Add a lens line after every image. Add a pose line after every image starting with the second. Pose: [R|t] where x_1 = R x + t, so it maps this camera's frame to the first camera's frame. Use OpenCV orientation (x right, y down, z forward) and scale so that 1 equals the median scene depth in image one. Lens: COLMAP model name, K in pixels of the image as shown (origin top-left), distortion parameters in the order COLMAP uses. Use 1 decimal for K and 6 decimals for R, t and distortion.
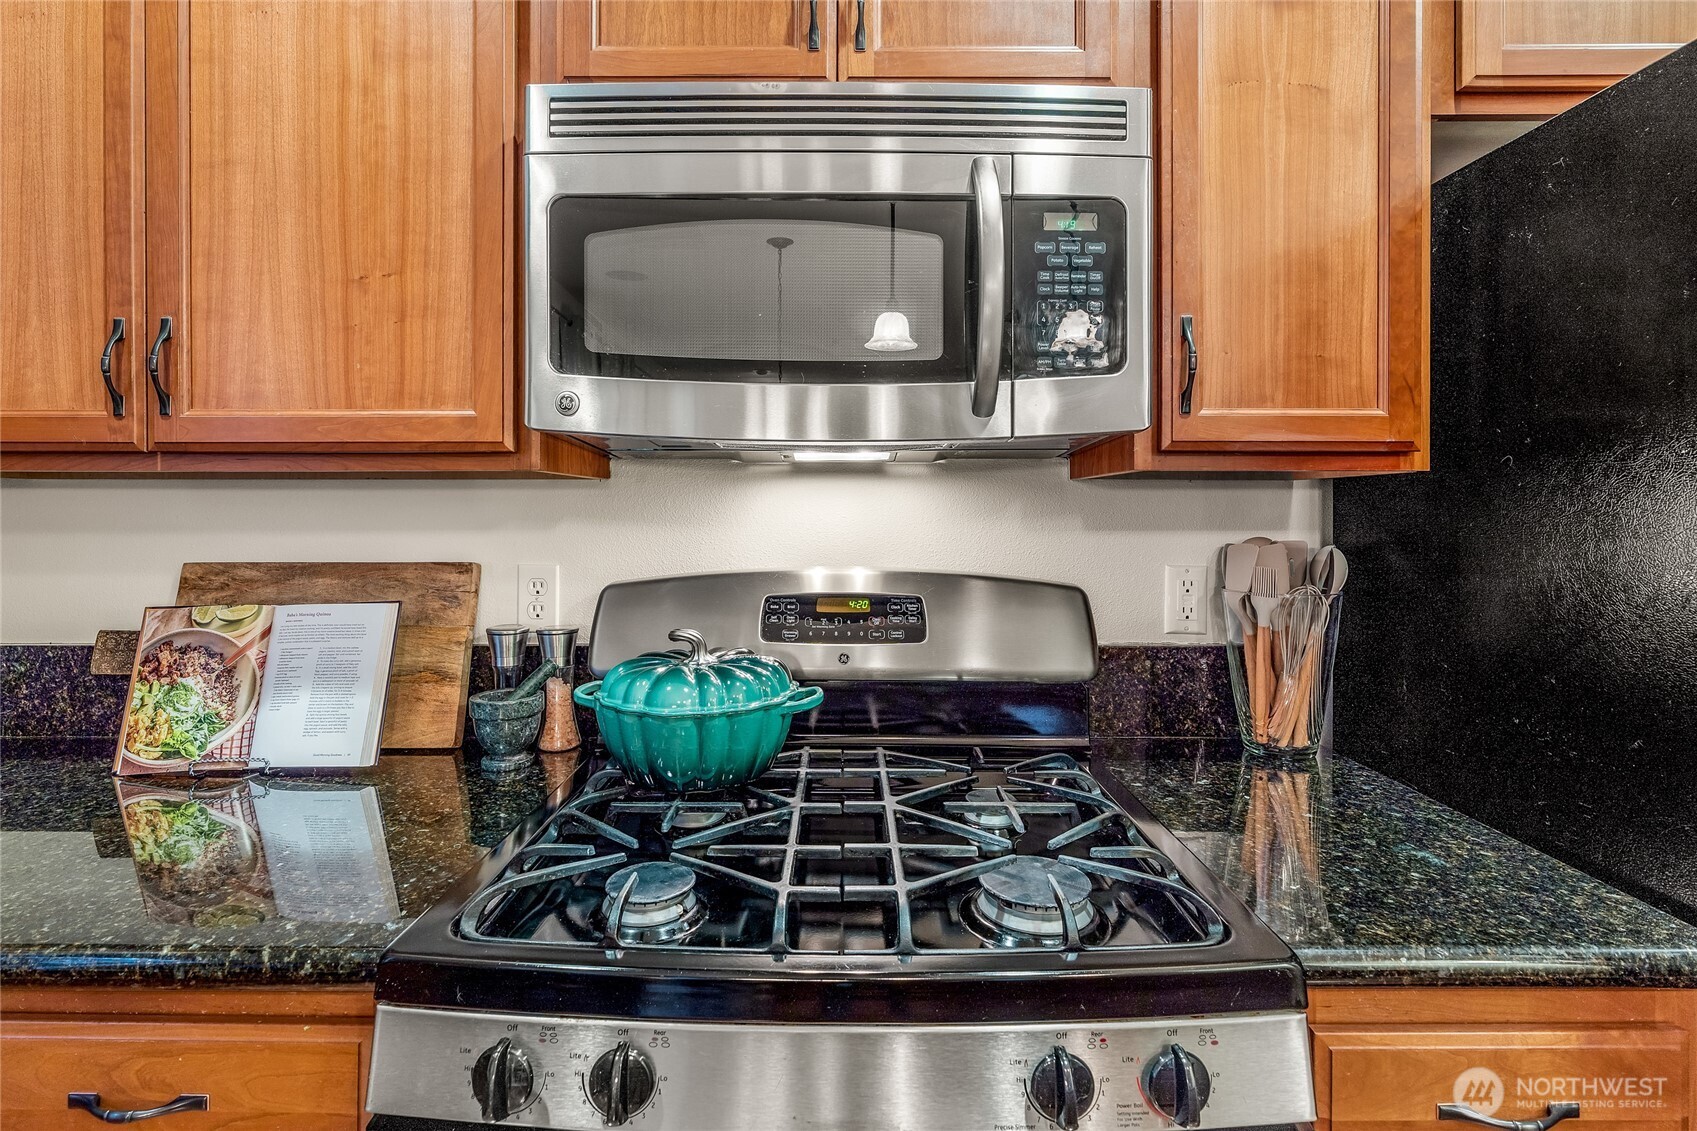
lens RADIAL K [[813.2, 0, 846.8], [0, 813.2, 517.2], [0, 0, 1]] dist [-0.019743, 0.000351]
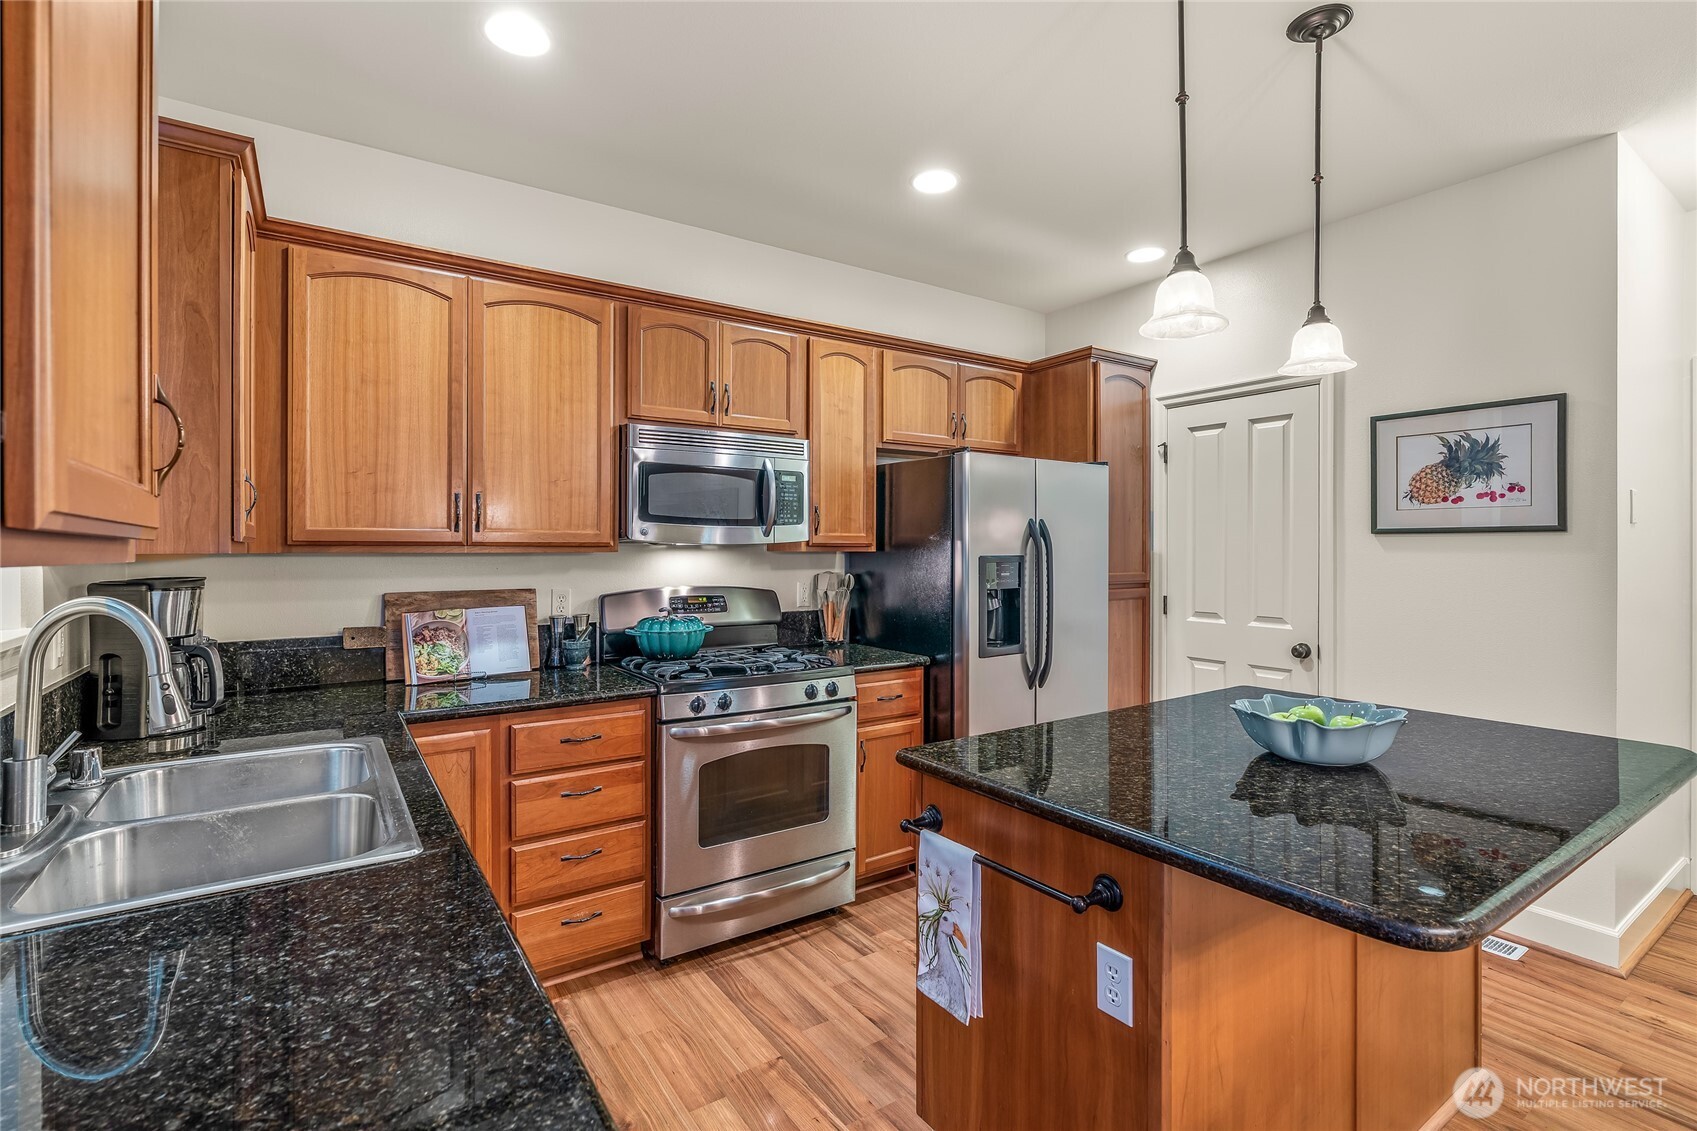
lens RADIAL K [[796.5, 0, 849.6], [0, 796.5, 555.7], [0, 0, 1]] dist [-0.016327, 0.000008]
pose [[0.823065, -0.005876, 0.567918, -1.276638], [0.003154, 0.999978, 0.005776, -0.059247], [-0.567939, -0.002963, 0.823065, -1.704157]]
